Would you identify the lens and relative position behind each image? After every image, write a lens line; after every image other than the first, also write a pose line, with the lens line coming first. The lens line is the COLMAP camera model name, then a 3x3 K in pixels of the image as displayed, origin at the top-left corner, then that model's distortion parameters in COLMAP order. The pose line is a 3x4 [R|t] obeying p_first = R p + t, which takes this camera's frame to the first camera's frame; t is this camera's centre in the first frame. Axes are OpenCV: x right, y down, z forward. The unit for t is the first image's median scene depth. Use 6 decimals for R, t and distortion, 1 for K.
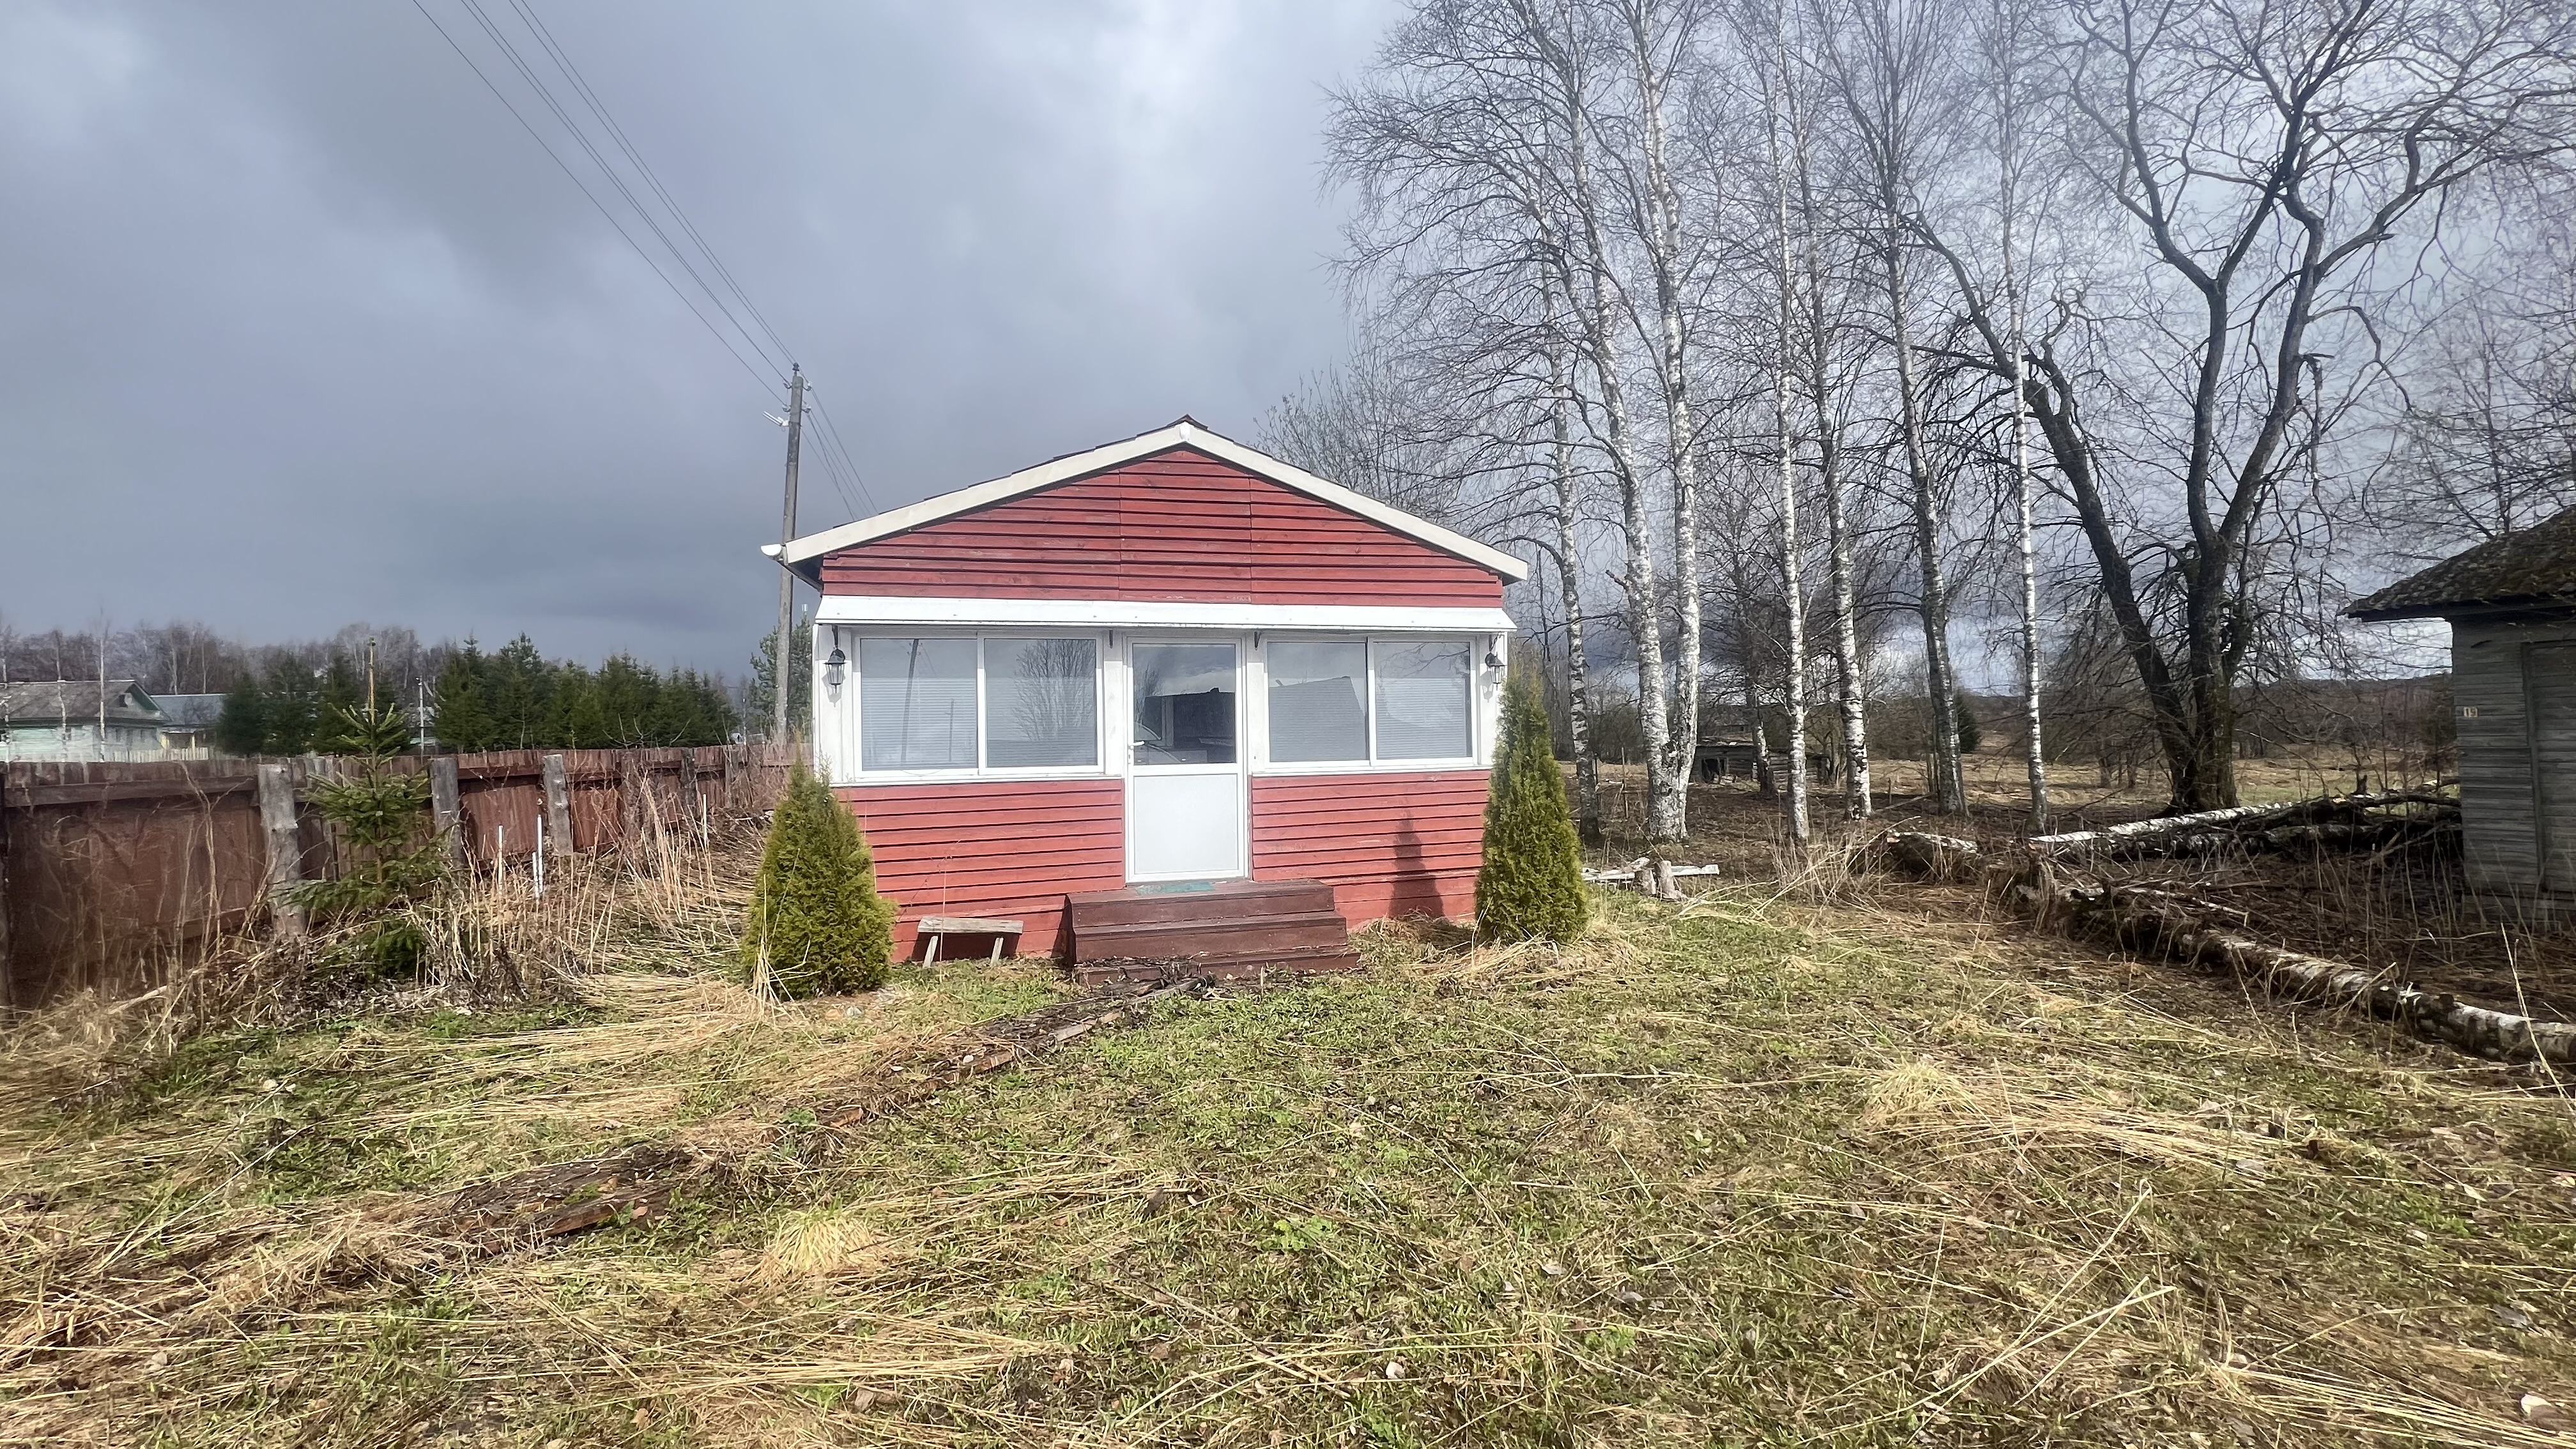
lens RADIAL K [[1025.8, 0, 1288.8], [0, 1025.8, 732.2], [0, 0, 1]] dist [-0.000832, 0.000064]
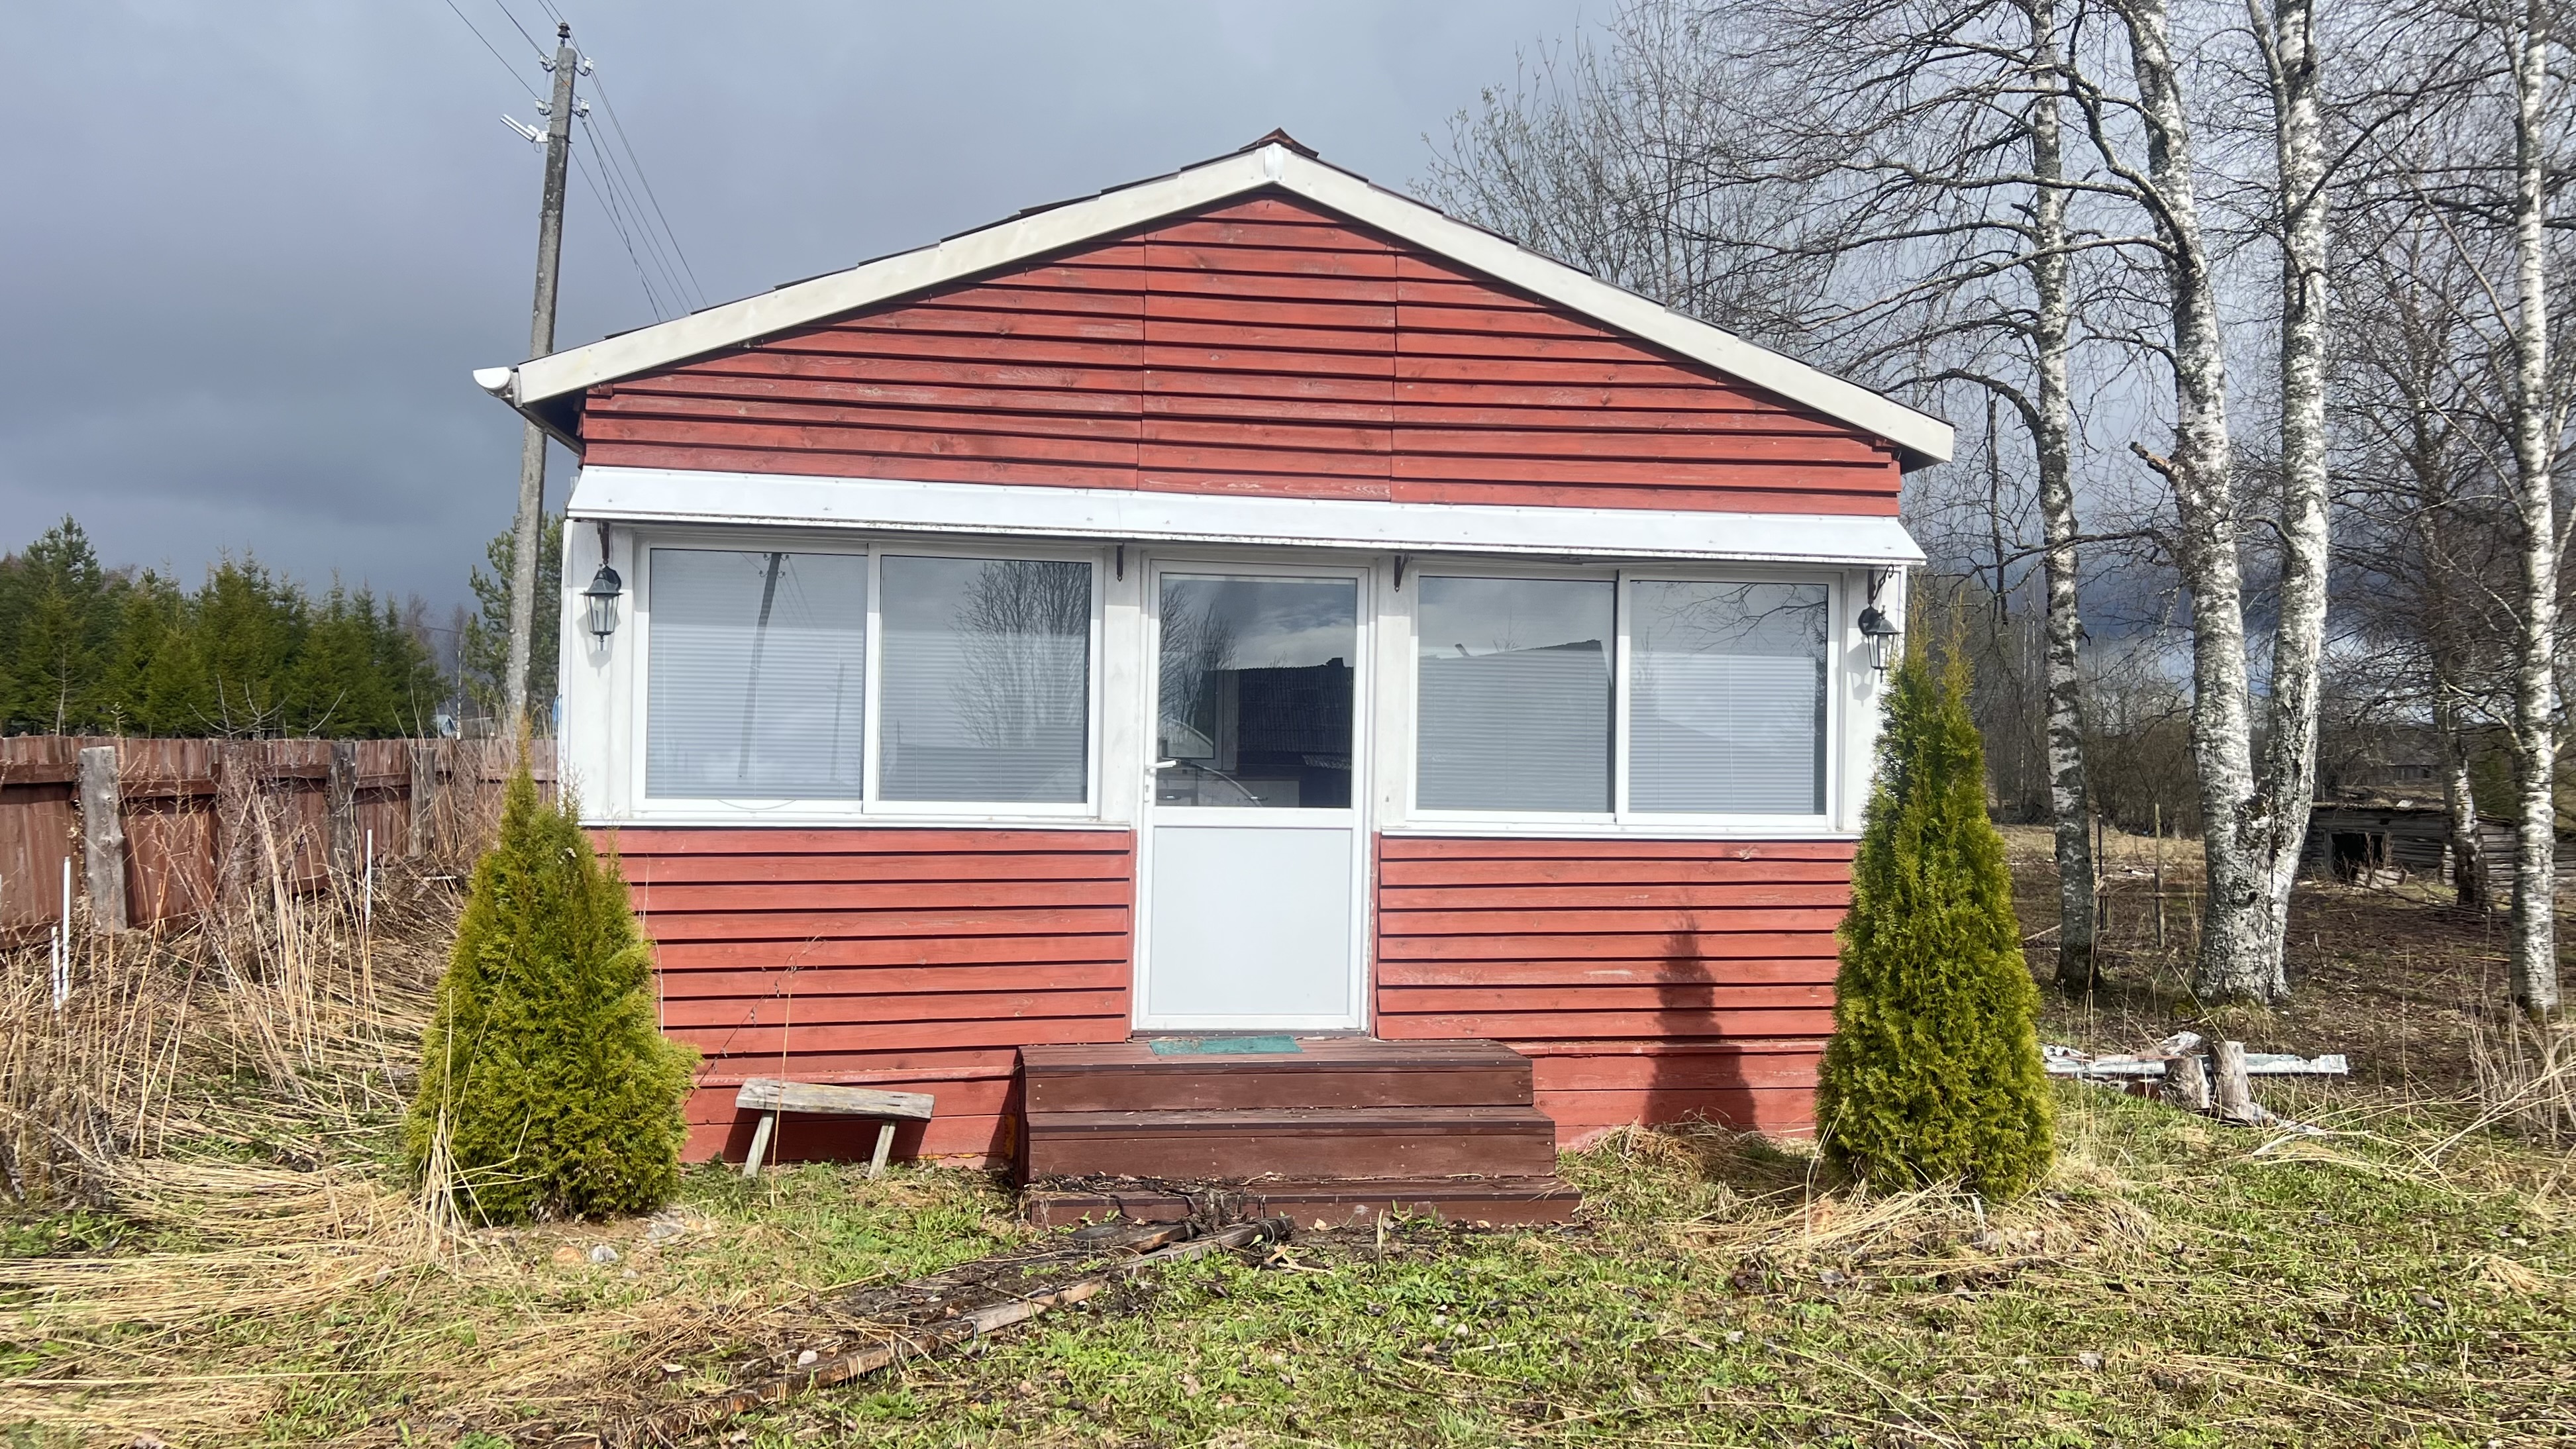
lens RADIAL K [[1991.8, 0, 1279.0], [0, 1991.8, 738.6], [0, 0, 1]] dist [0.062510, -0.058696]
pose [[0.994359, 0.033764, -0.100549, 0.011562], [-0.034049, 0.999420, -0.001125, -0.002560], [0.100453, 0.004543, 0.994931, 0.001185]]
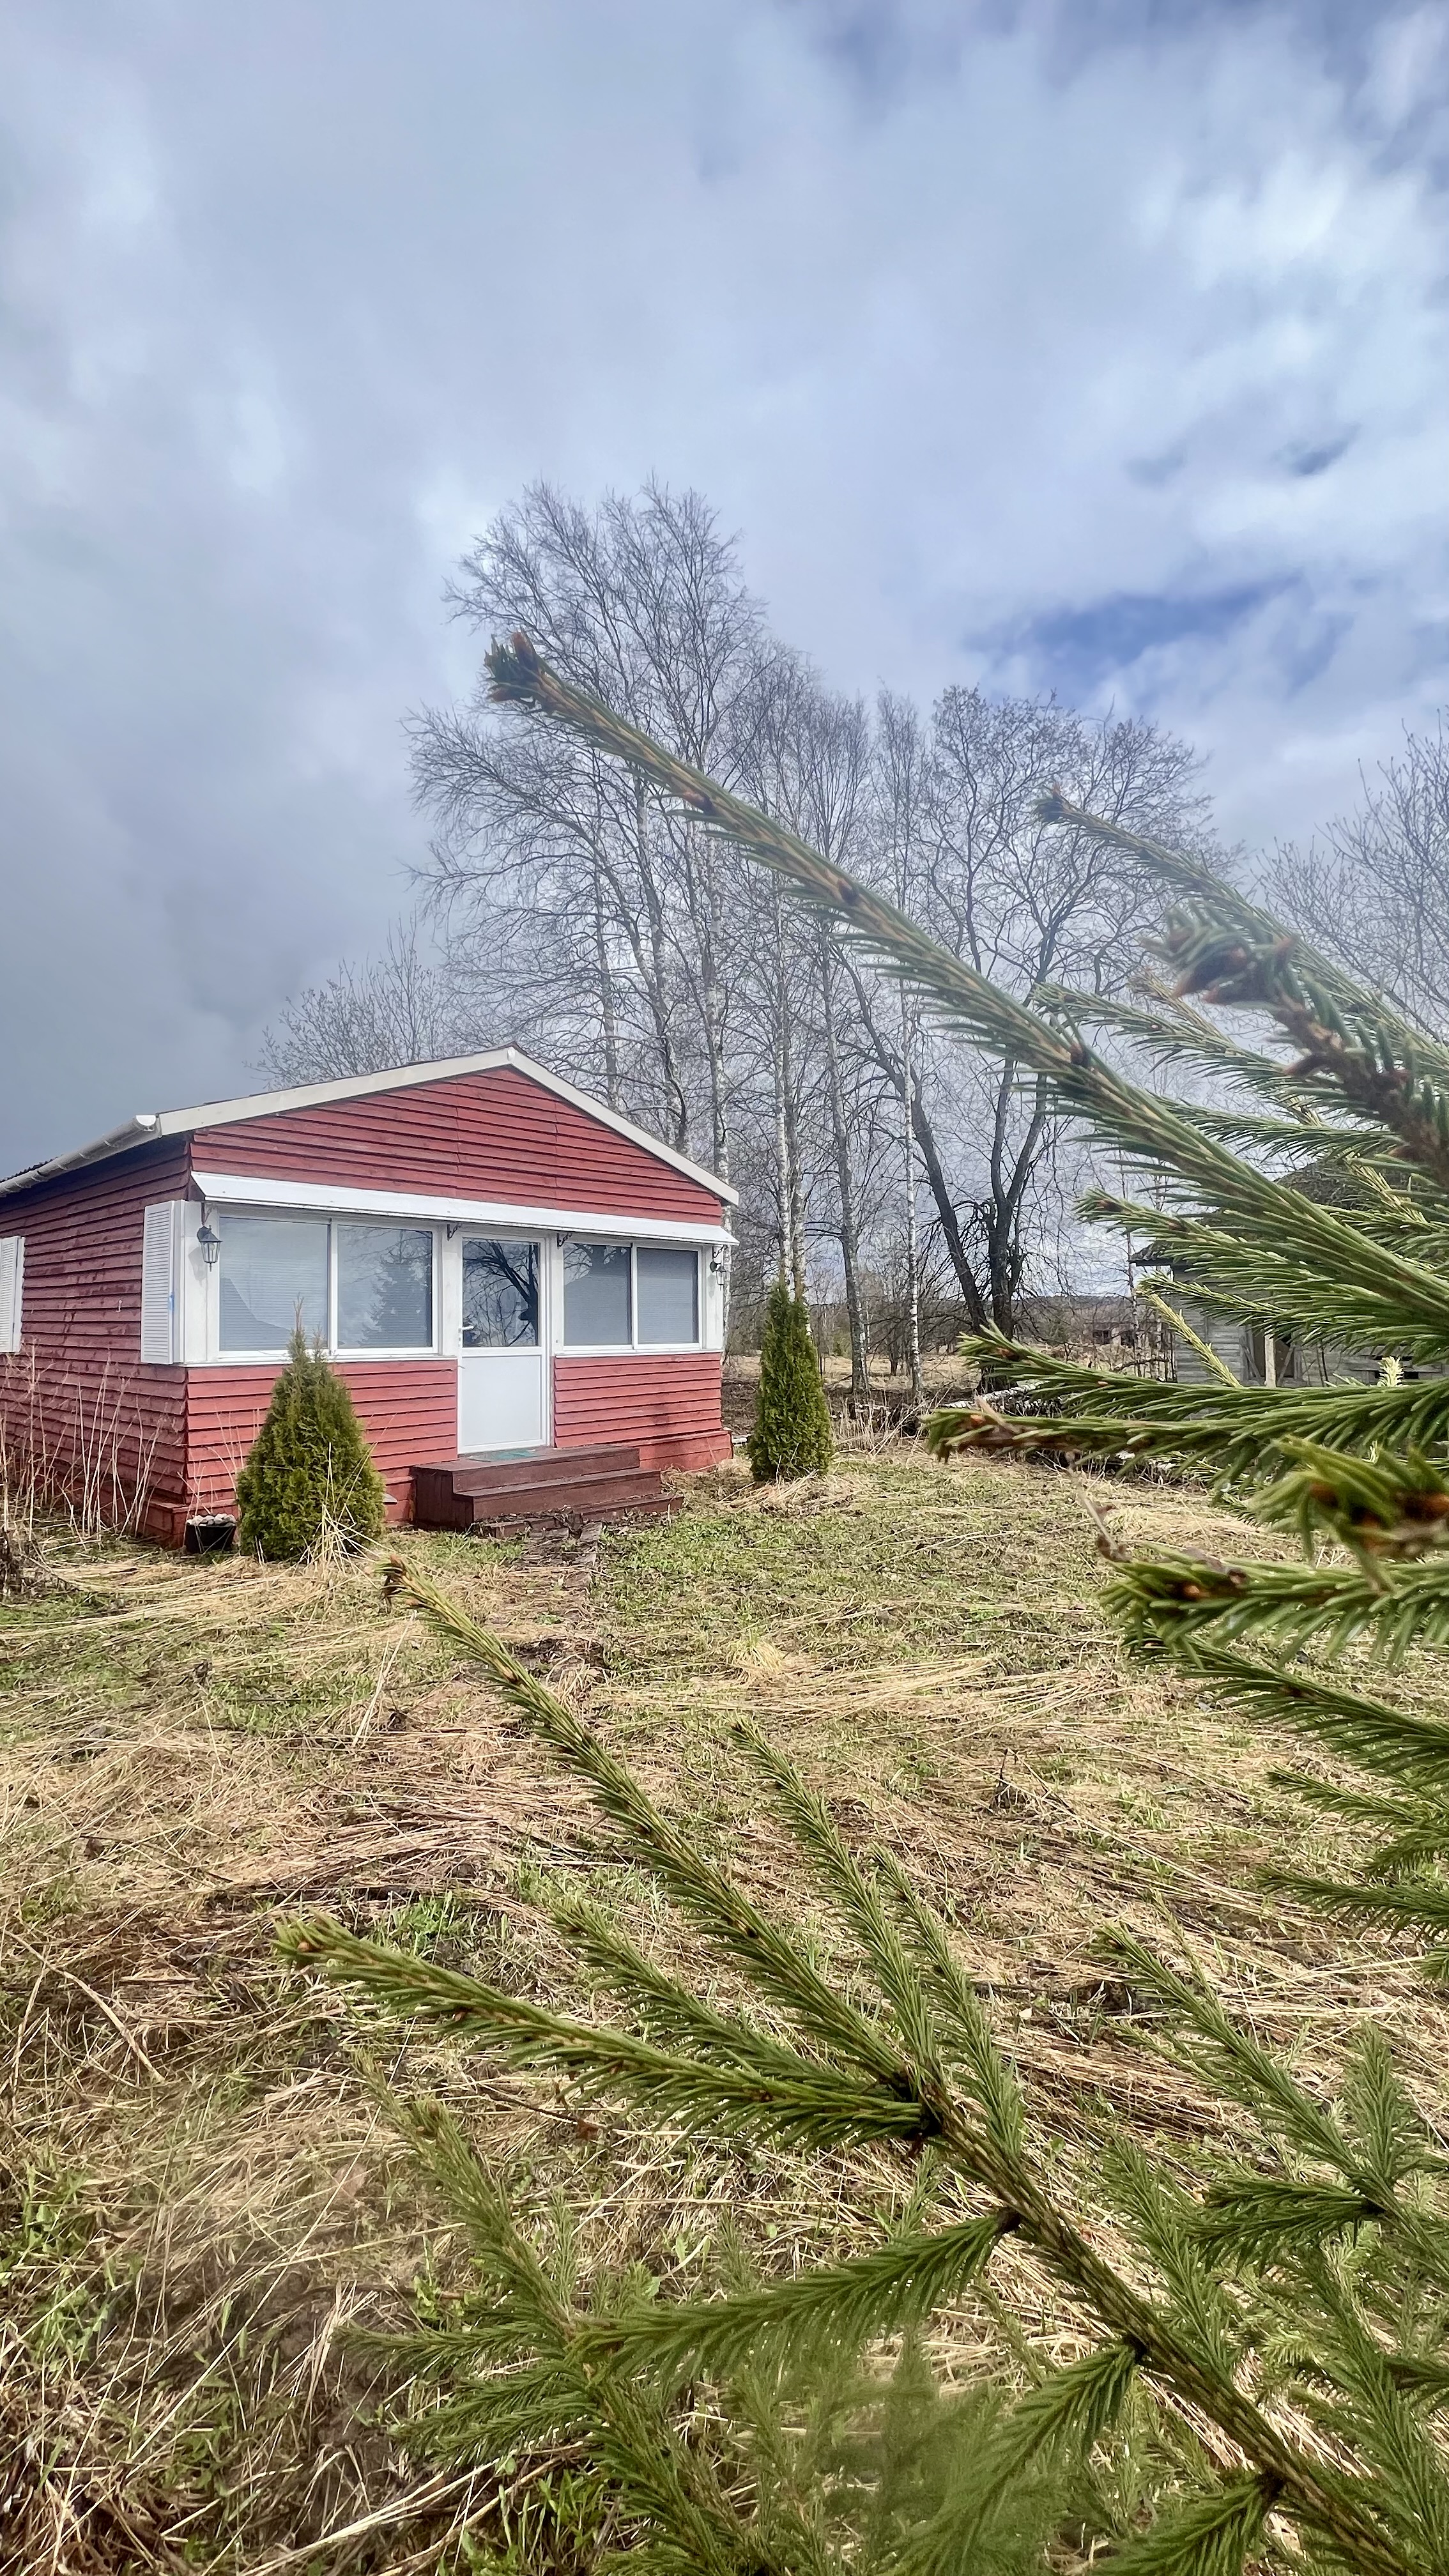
lens RADIAL K [[1025.8, 0, 729.2], [0, 1025.8, 1288.3], [0, 0, 1]] dist [-0.000832, 0.000064]
pose [[0.849696, 0.035155, 0.526100, -0.475750], [-0.014193, 0.998938, -0.043828, 0.012874], [-0.527082, 0.029774, 0.849293, -0.087831]]
